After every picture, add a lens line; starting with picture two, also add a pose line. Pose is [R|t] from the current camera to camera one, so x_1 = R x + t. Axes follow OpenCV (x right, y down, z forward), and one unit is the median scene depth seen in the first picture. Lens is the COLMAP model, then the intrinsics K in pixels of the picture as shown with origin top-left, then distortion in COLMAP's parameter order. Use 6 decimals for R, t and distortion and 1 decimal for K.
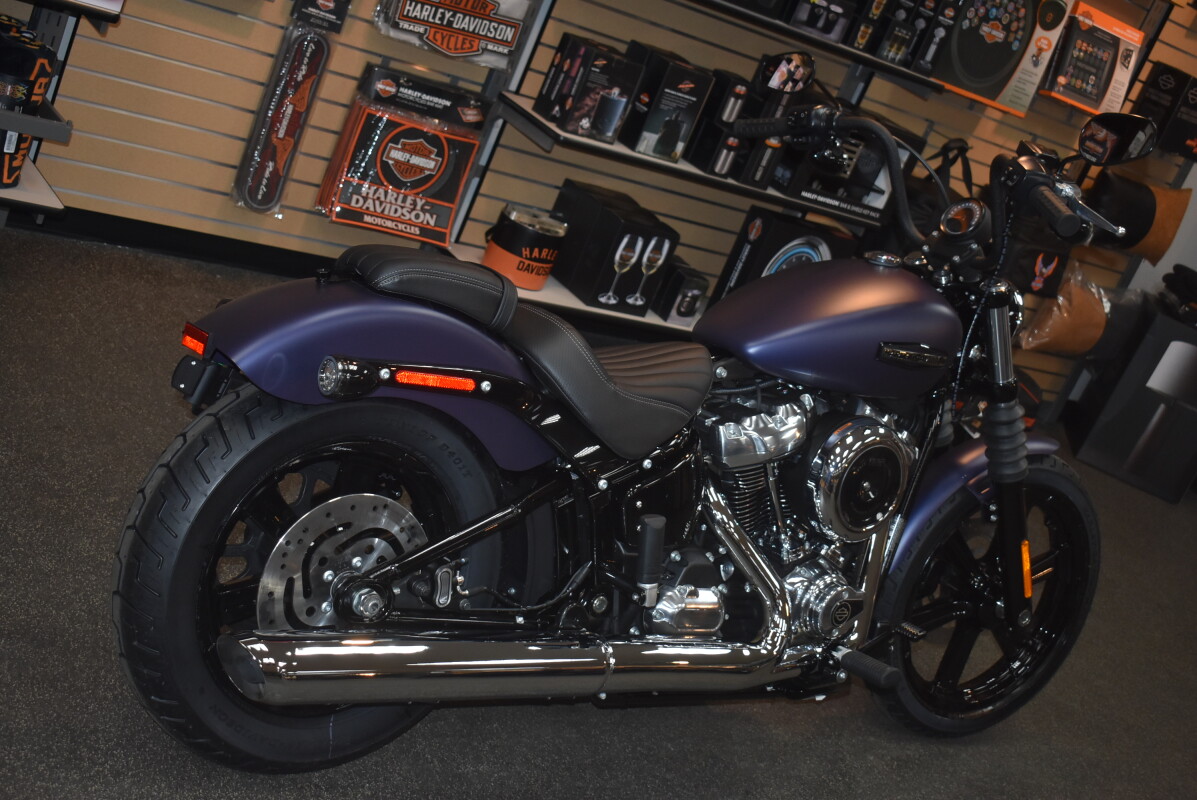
lens RADIAL K [[1669.9, 0, 600.2], [0, 1669.9, 399.6], [0, 0, 1]] dist [-0.034014, 0.000000]
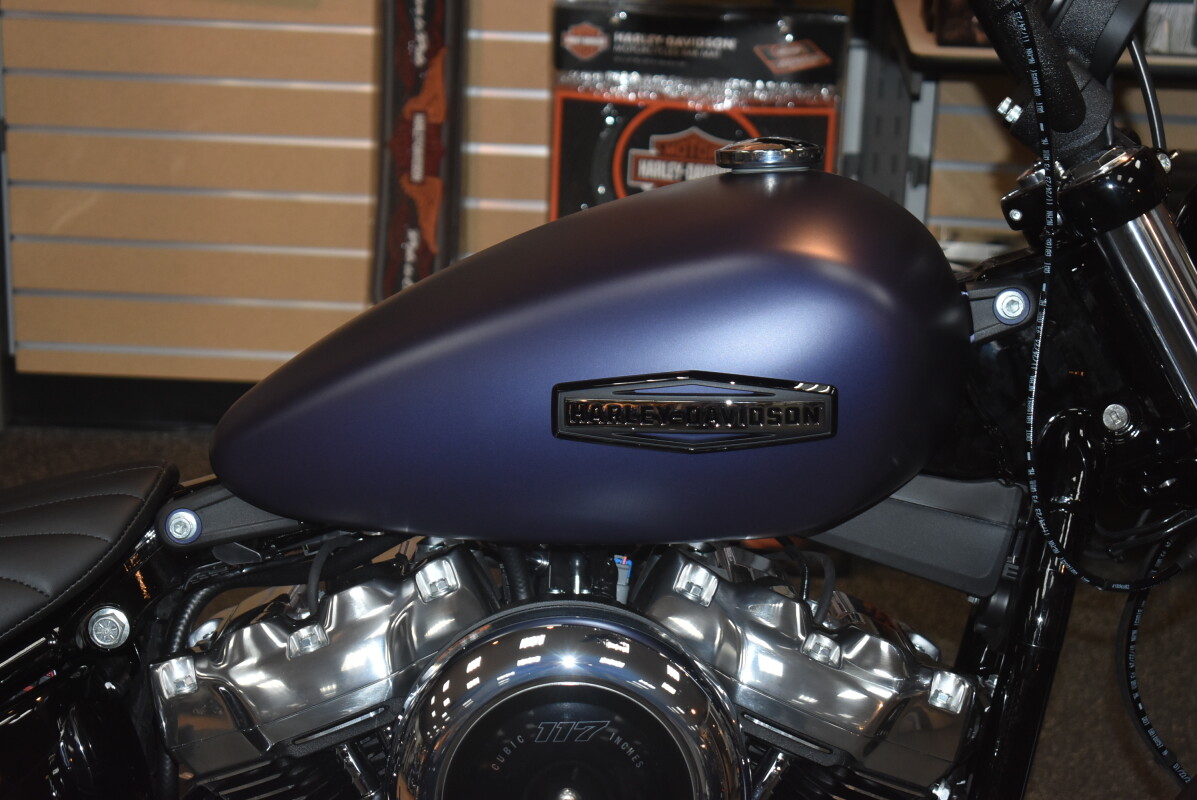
lens RADIAL K [[2723.2, 0, 606.1], [0, 2723.2, 404.9], [0, 0, 1]] dist [0.112382, 0.000000]
pose [[0.772016, -0.146851, -0.618406, 0.352293], [0.073914, 0.987085, -0.142125, 0.034206], [0.631290, 0.064014, 0.772900, 0.376123]]
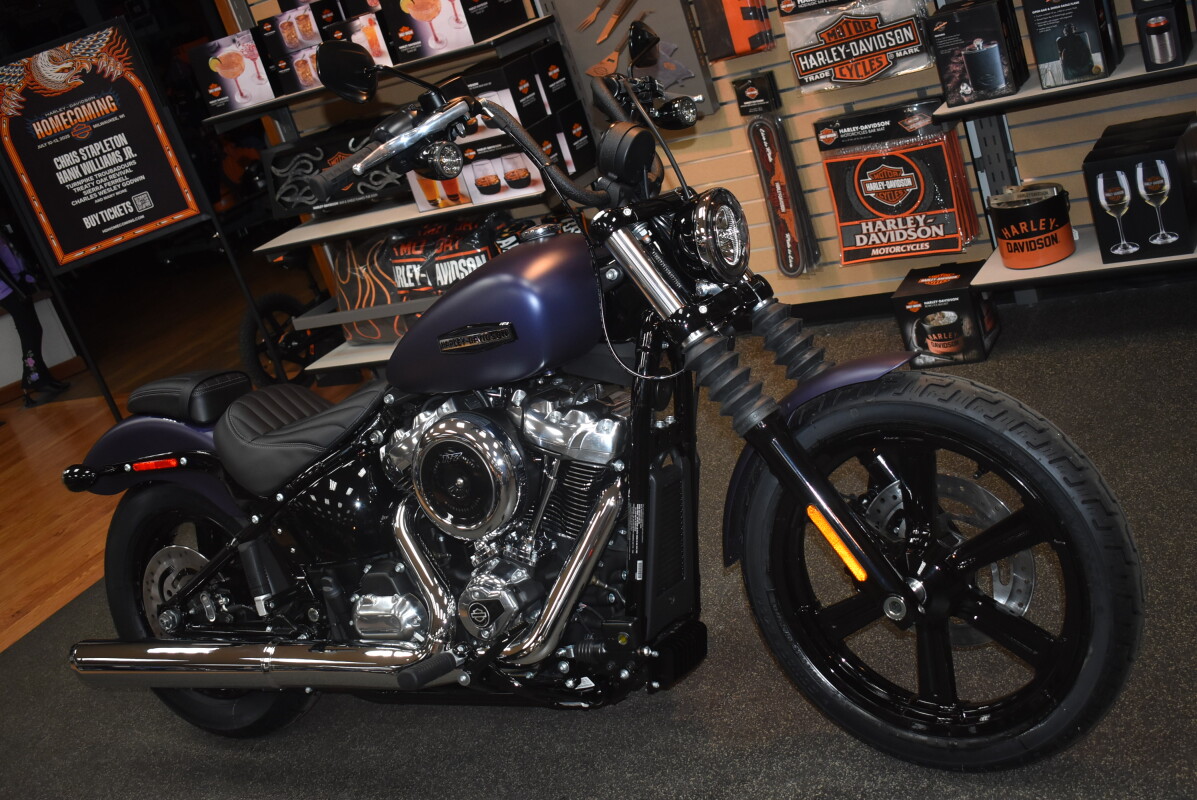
lens RADIAL K [[1409.3, 0, 598.8], [0, 1409.3, 397.9], [0, 0, 1]] dist [-0.054142, 0.000000]
pose [[0.274844, -0.178974, -0.944685, 0.645958], [0.137690, 0.979722, -0.145553, 0.089643], [0.951579, -0.090069, 0.293913, 0.561304]]
